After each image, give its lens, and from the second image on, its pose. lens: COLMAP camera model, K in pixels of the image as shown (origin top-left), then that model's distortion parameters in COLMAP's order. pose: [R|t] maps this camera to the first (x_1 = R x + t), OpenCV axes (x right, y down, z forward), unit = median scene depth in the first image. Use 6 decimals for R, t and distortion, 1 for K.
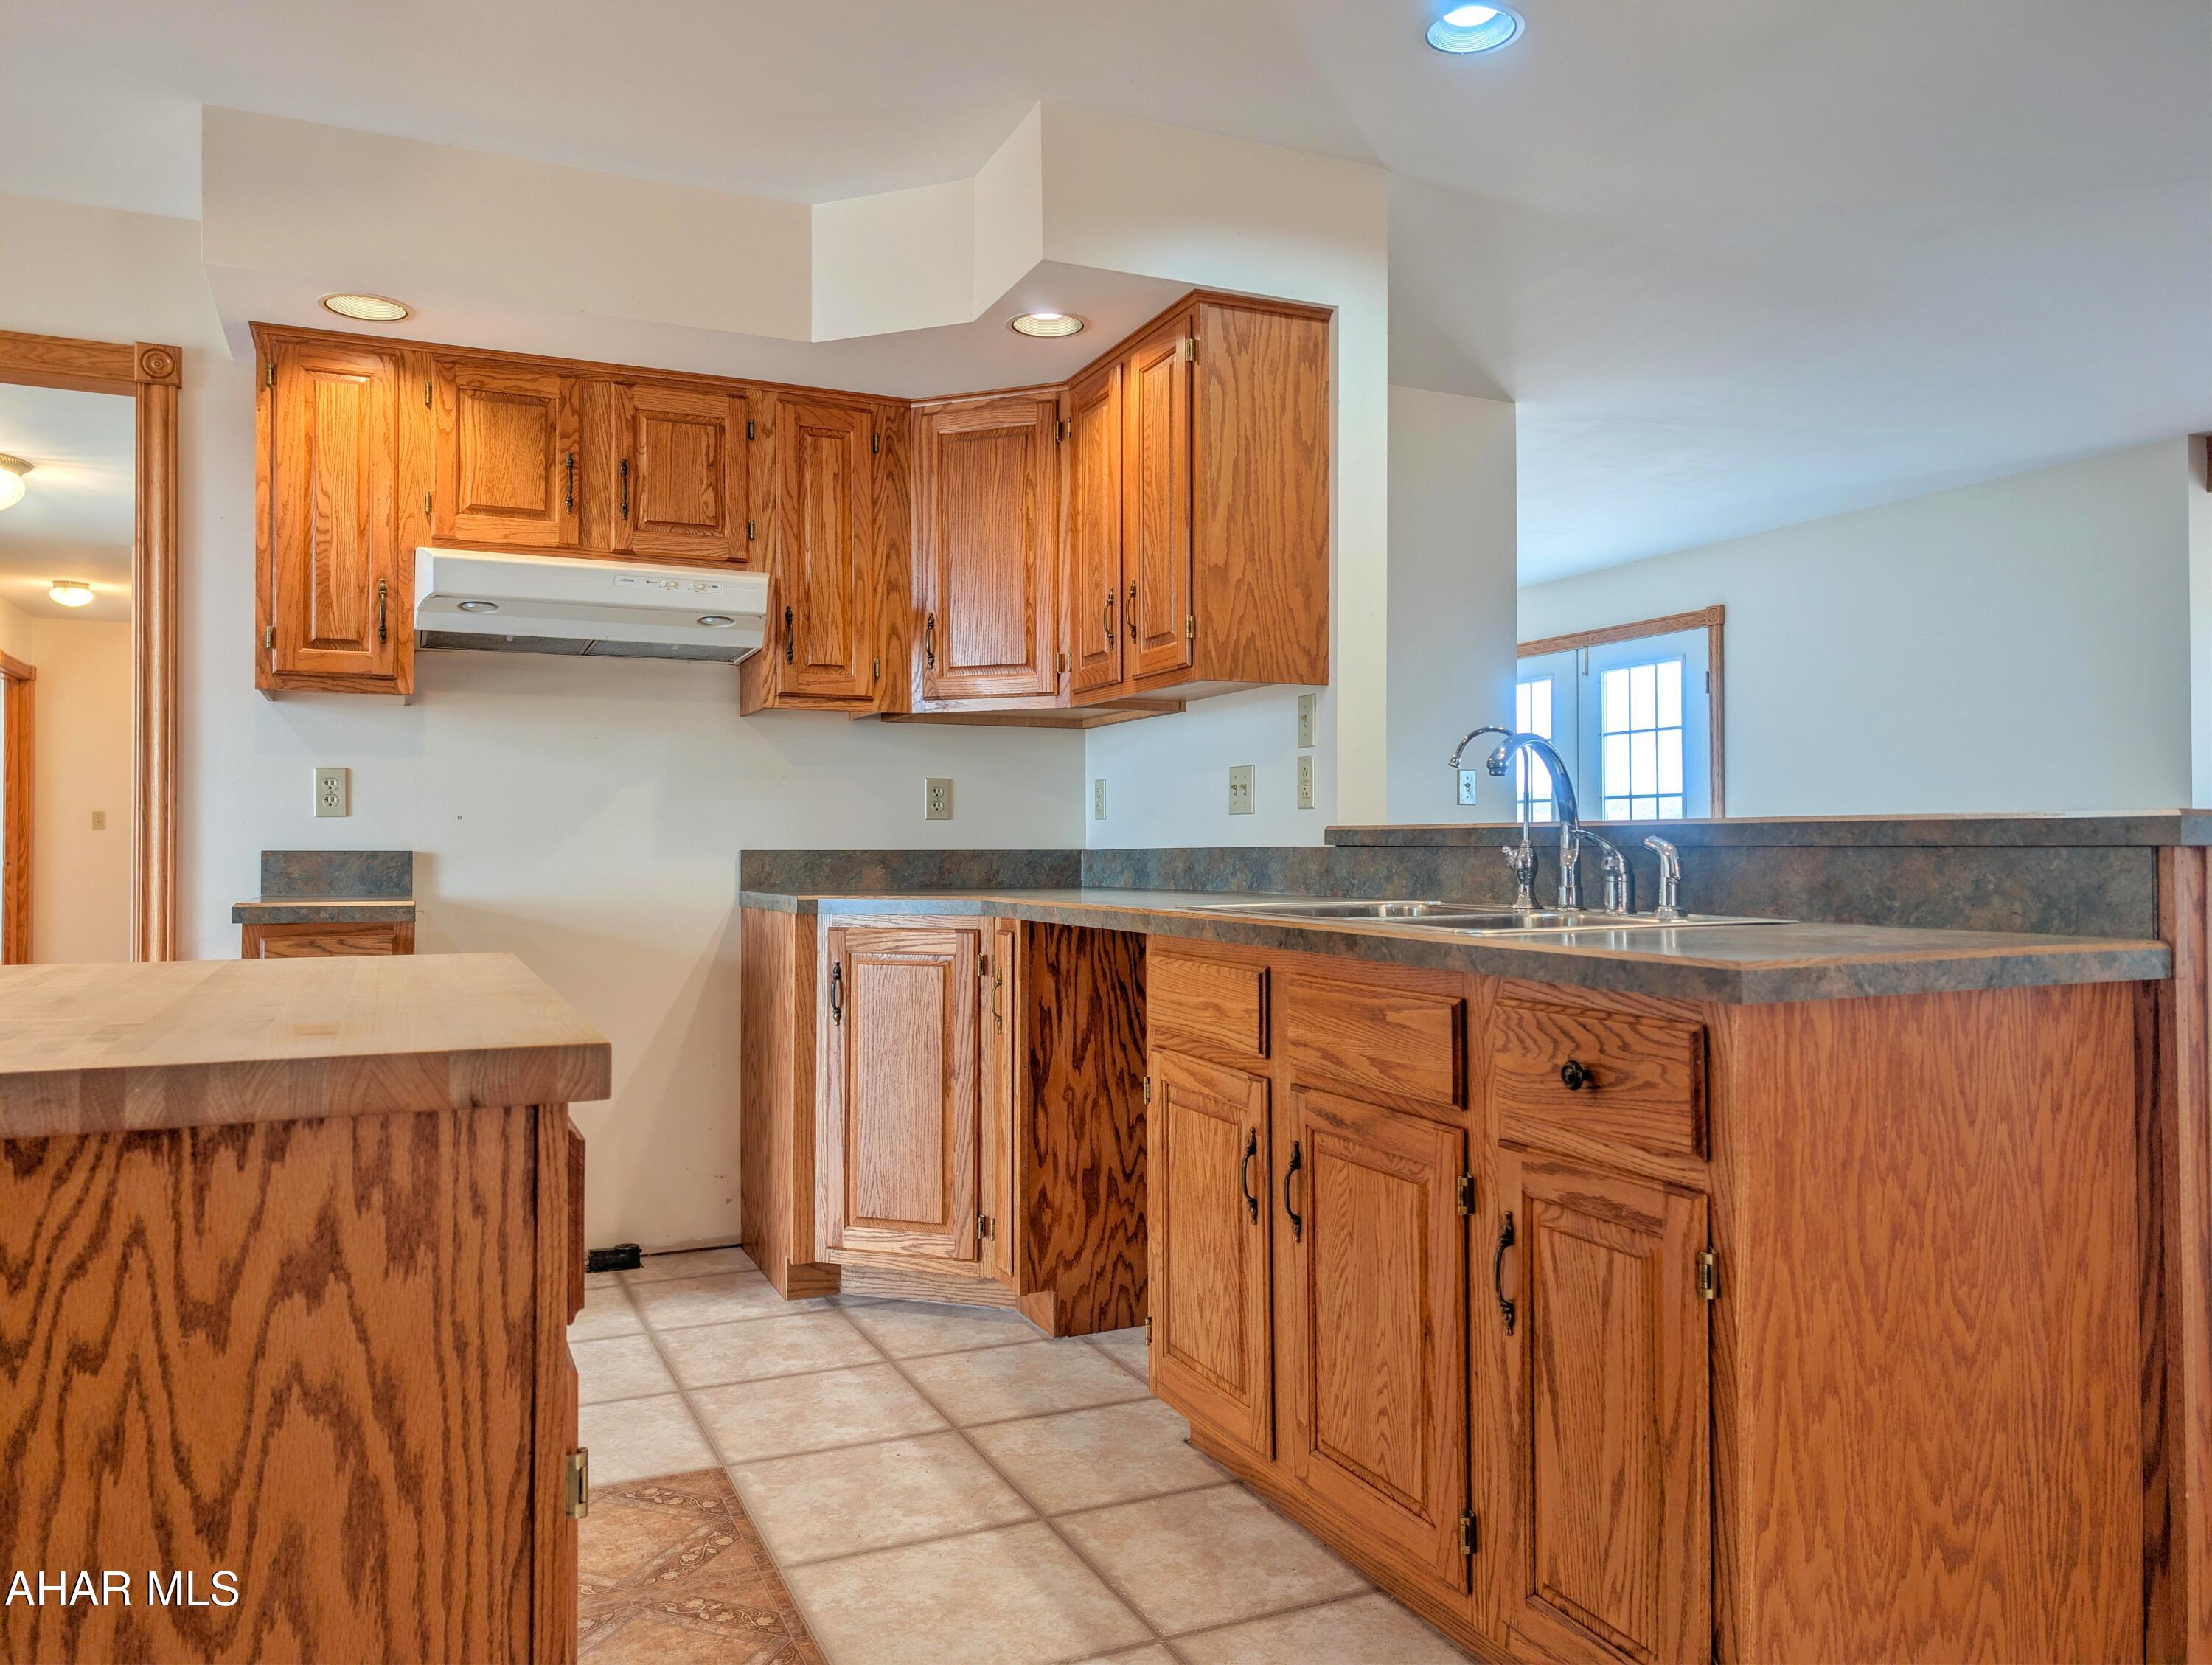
lens RADIAL K [[1569.2, 0, 1109.6], [0, 1569.2, 827.3], [0, 0, 1]] dist [0.022232, -0.012132]
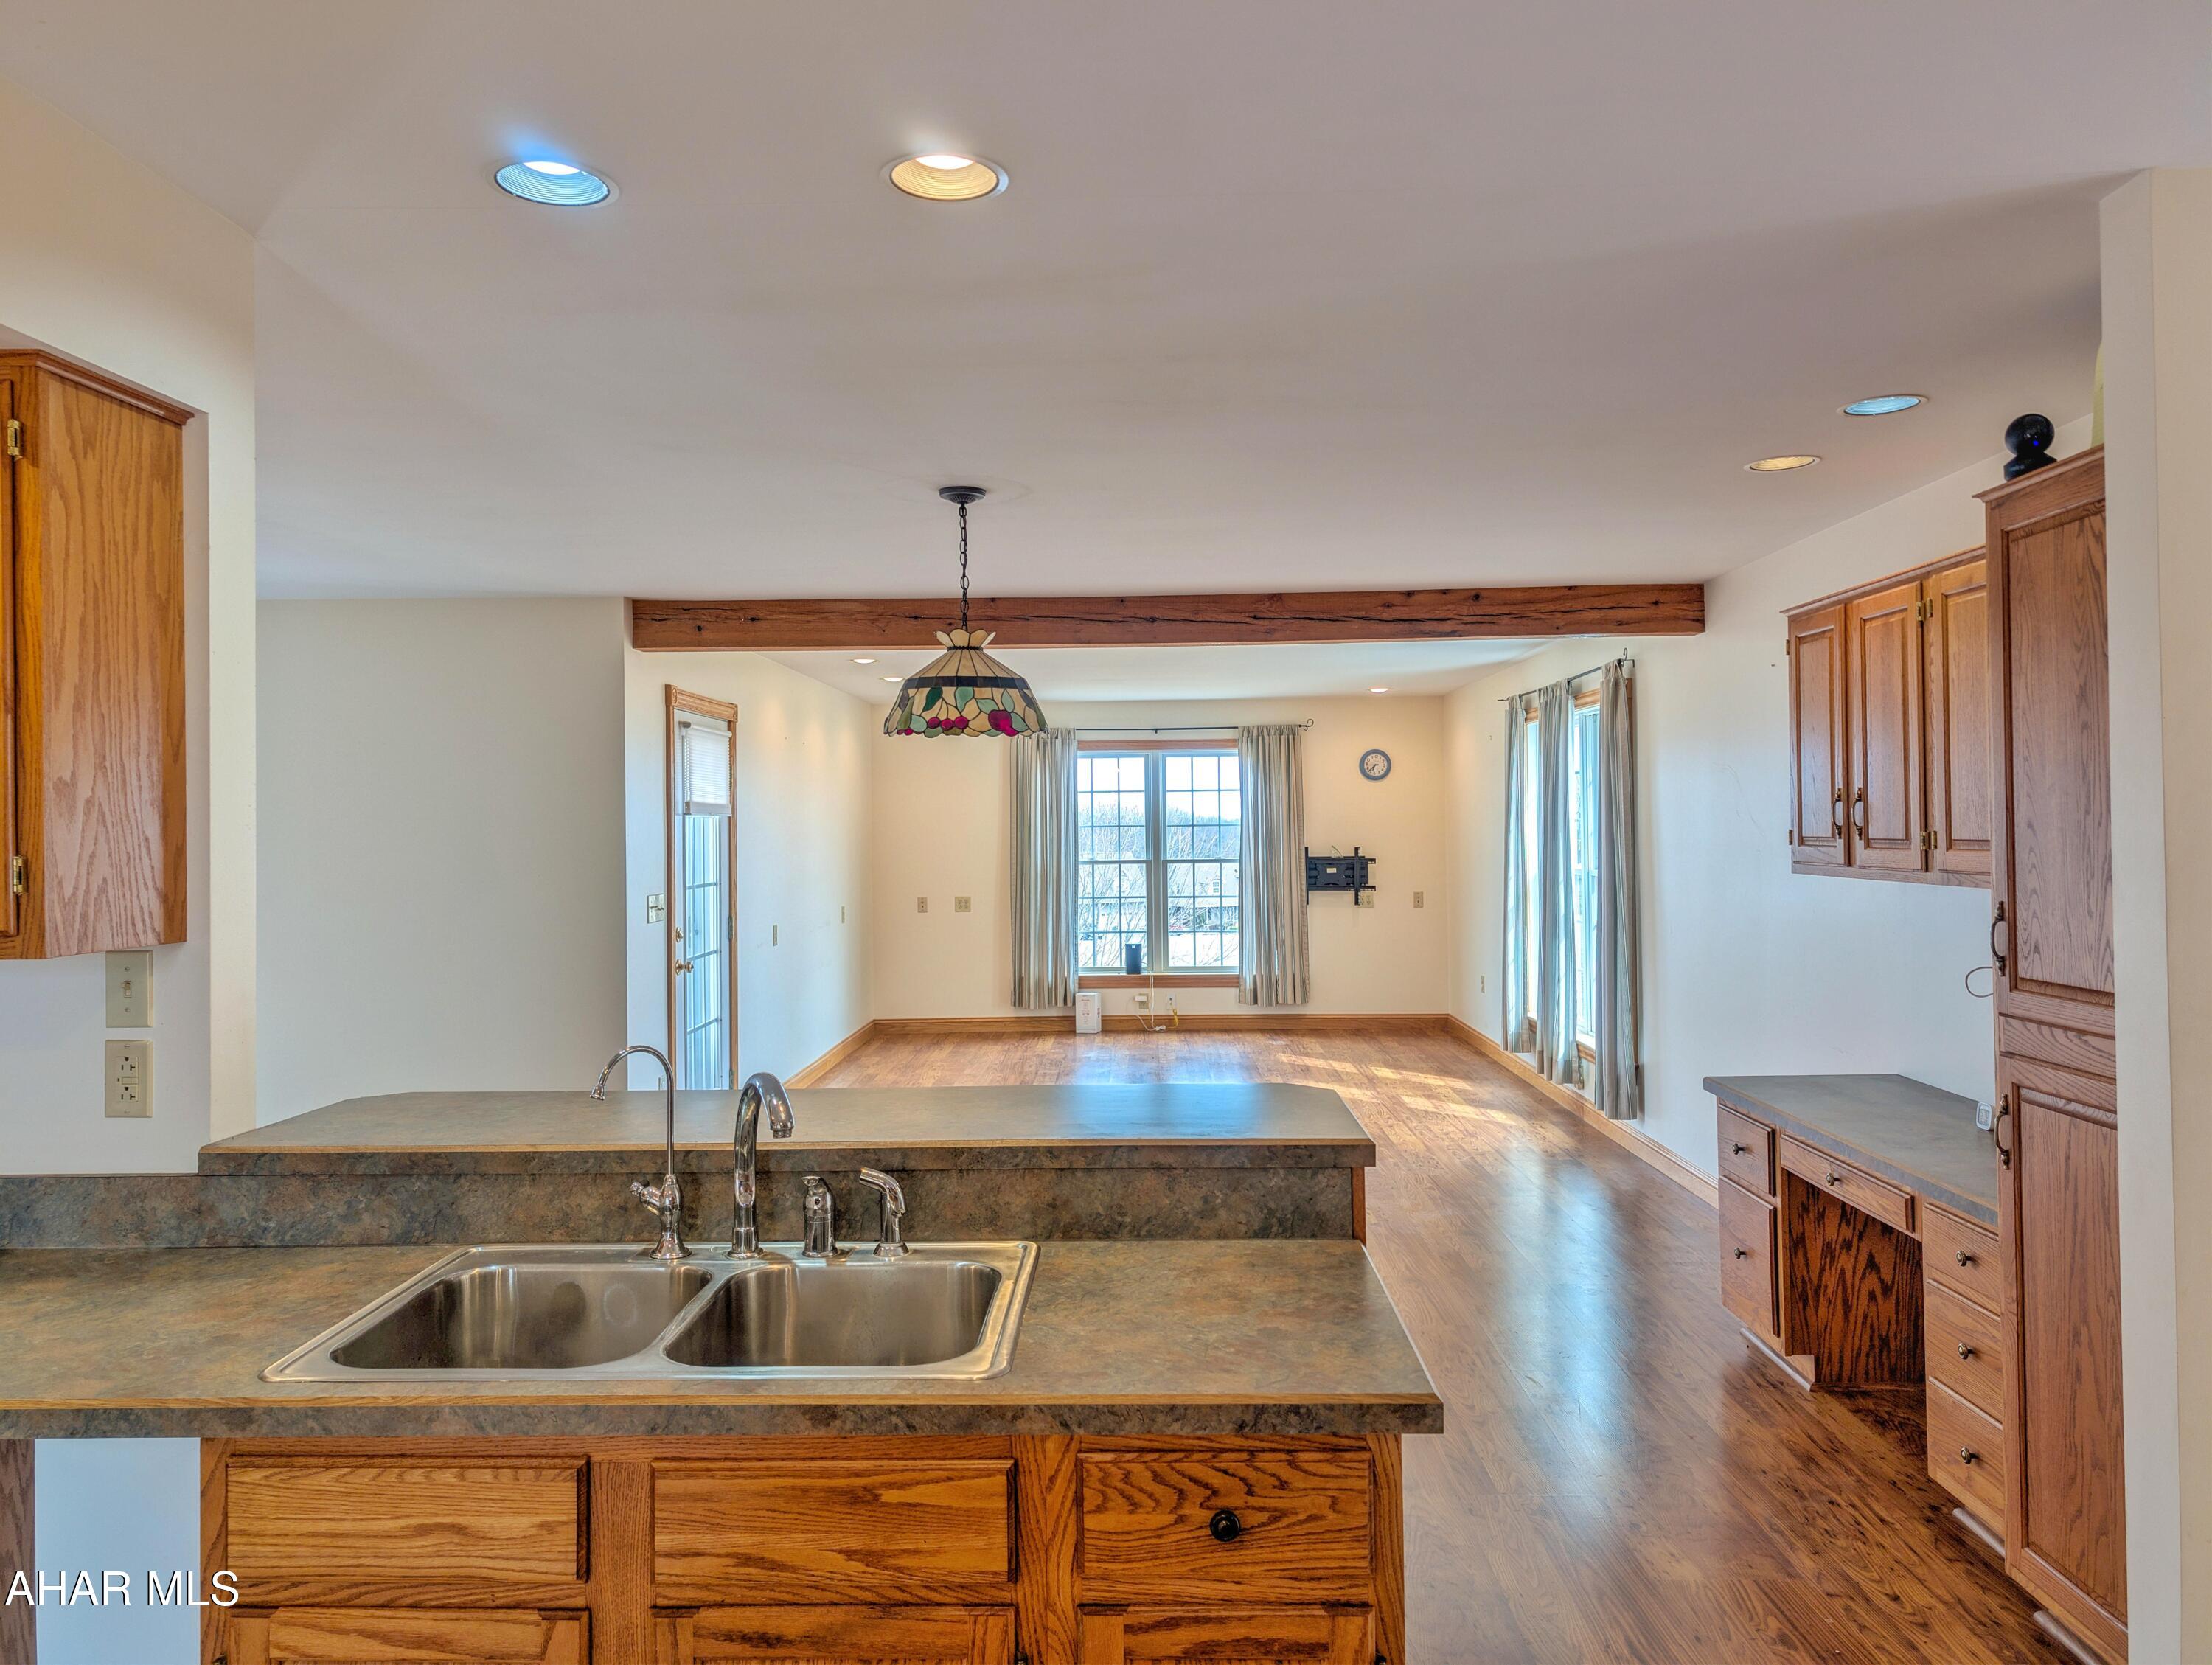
lens RADIAL K [[1569.2, 0, 1120.5], [0, 1569.2, 811.7], [0, 0, 1]] dist [0.022232, -0.012132]
pose [[0.433507, 0.007758, 0.901117, -0.408817], [0.000498, 0.999961, -0.008849, -0.183513], [-0.901150, 0.004285, 0.433486, 0.404365]]
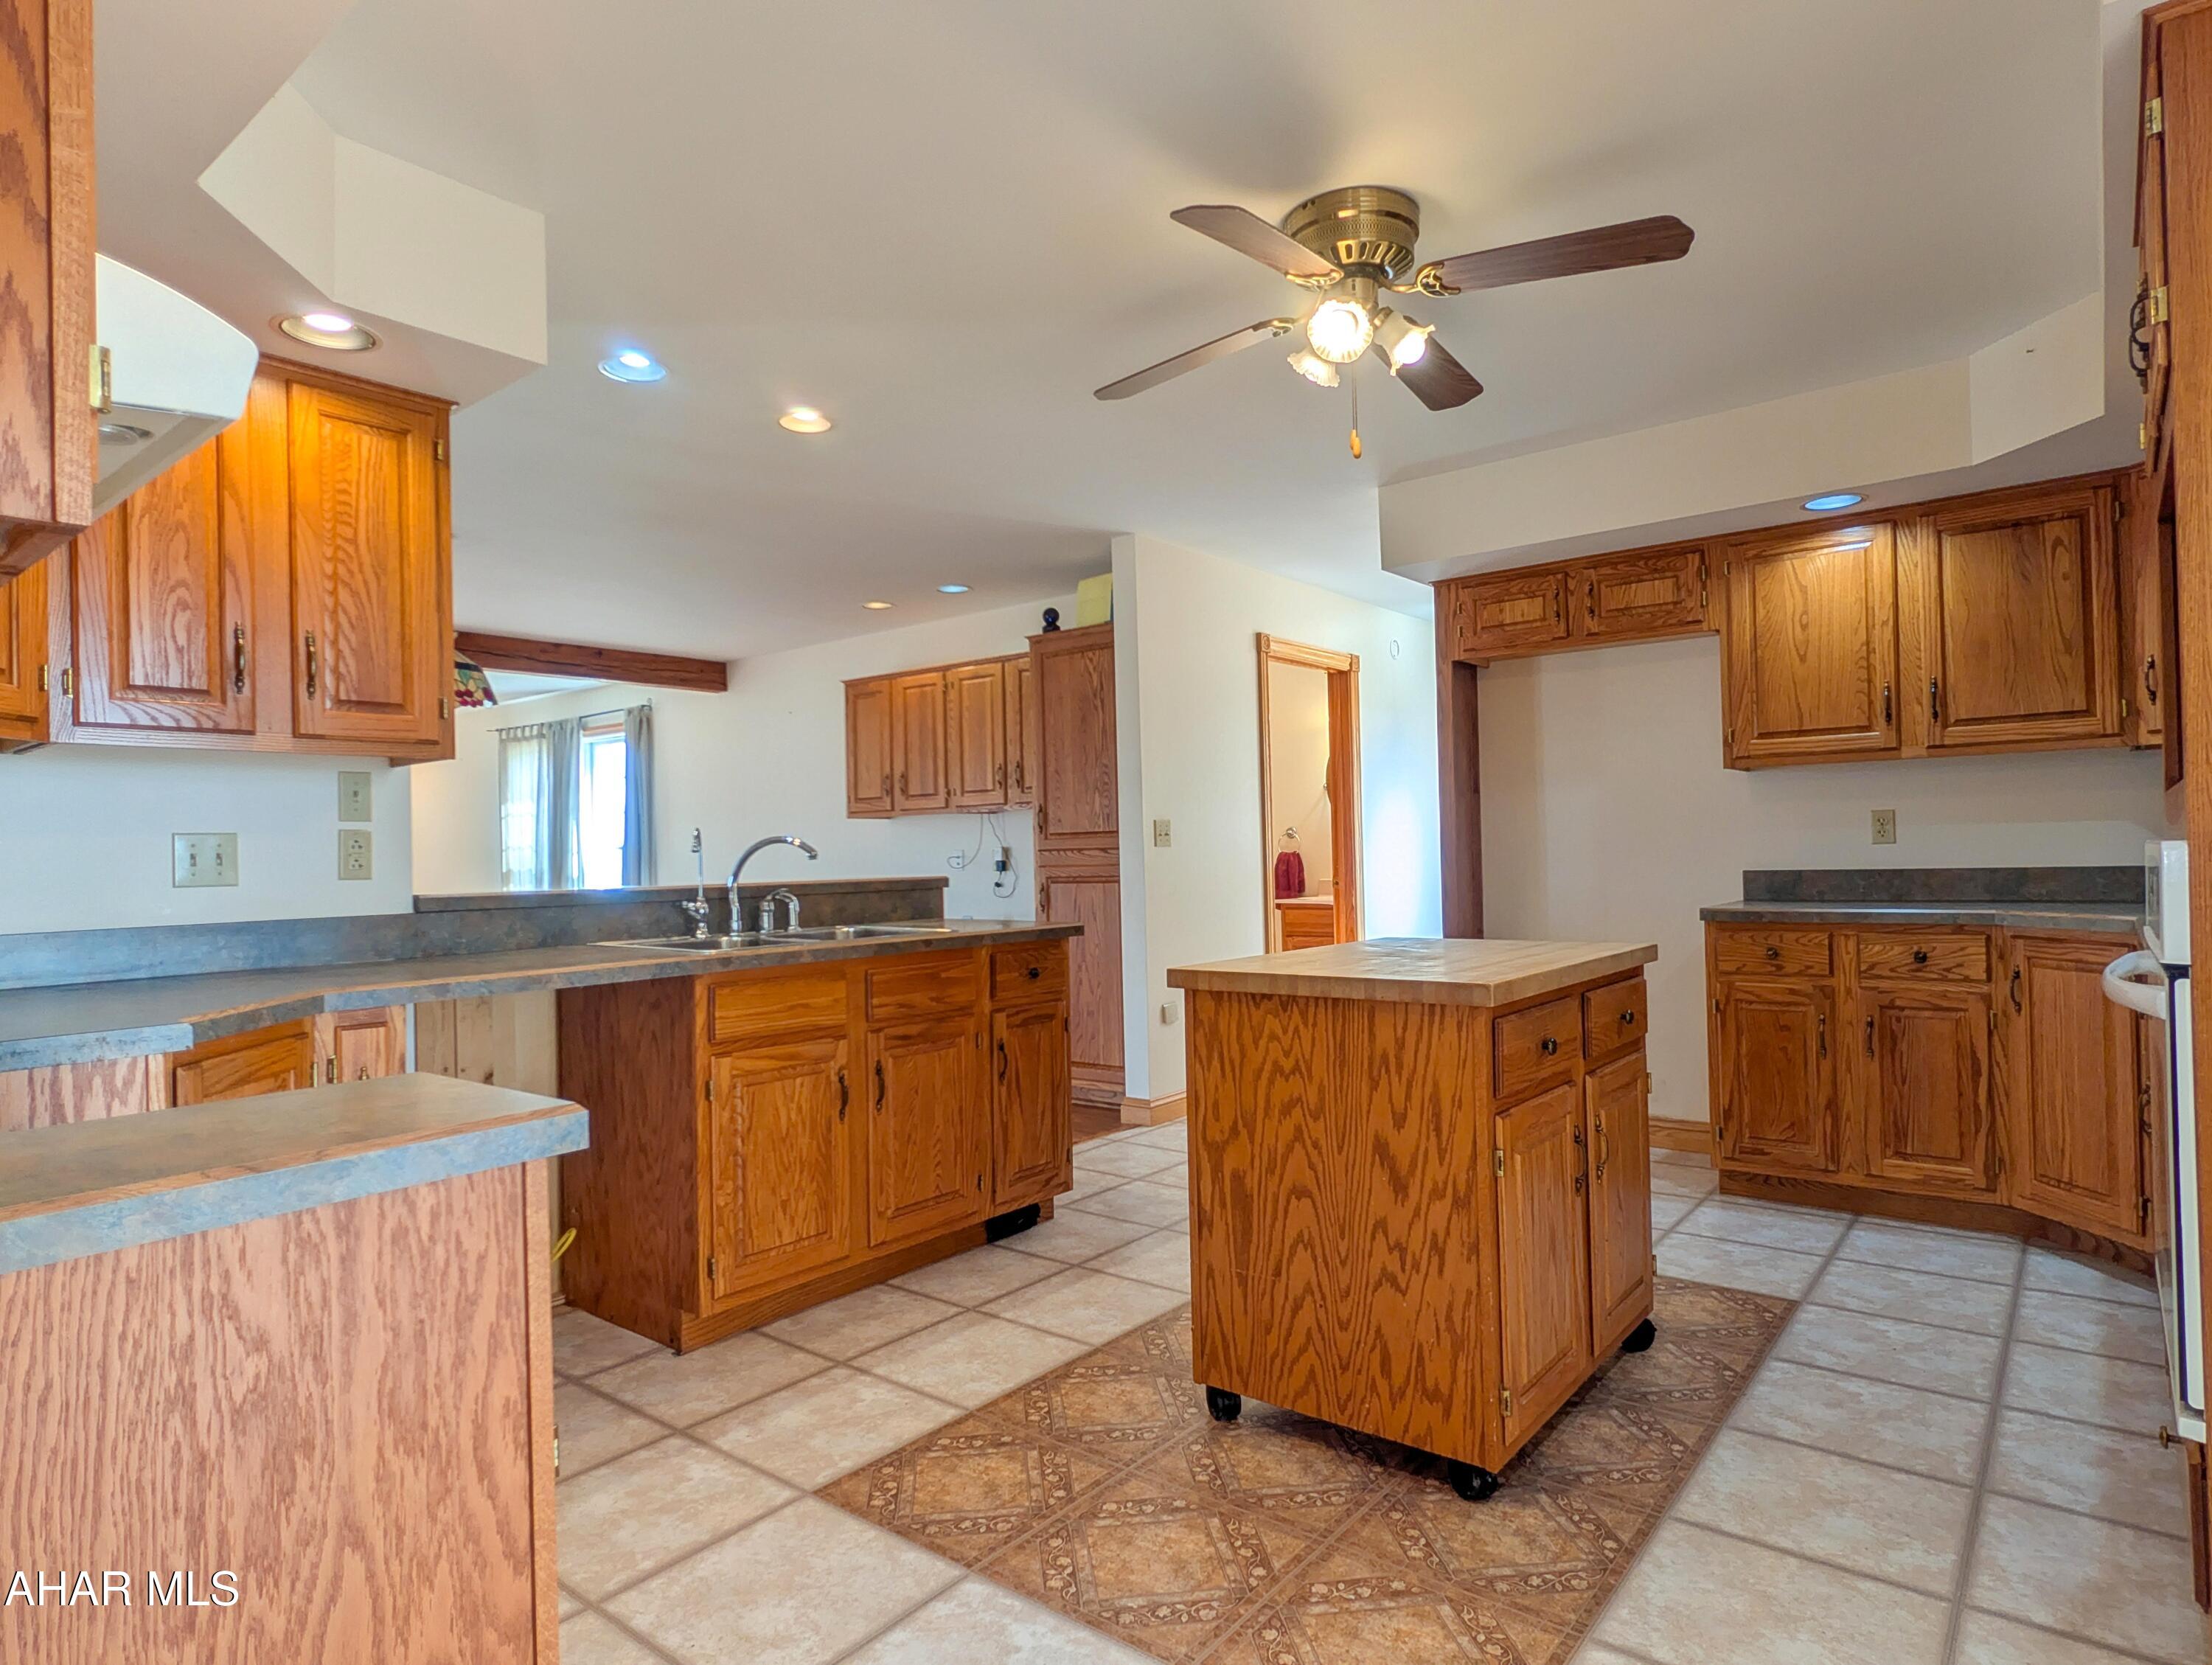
lens RADIAL K [[1230.3, 0, 1103.2], [0, 1230.3, 840.3], [0, 0, 1]] dist [-0.023109, 0.000542]
pose [[-0.449519, 0.022497, 0.892987, -1.100512], [0.013056, 0.999741, -0.018615, -0.022412], [-0.893175, 0.003291, -0.449696, 1.206594]]
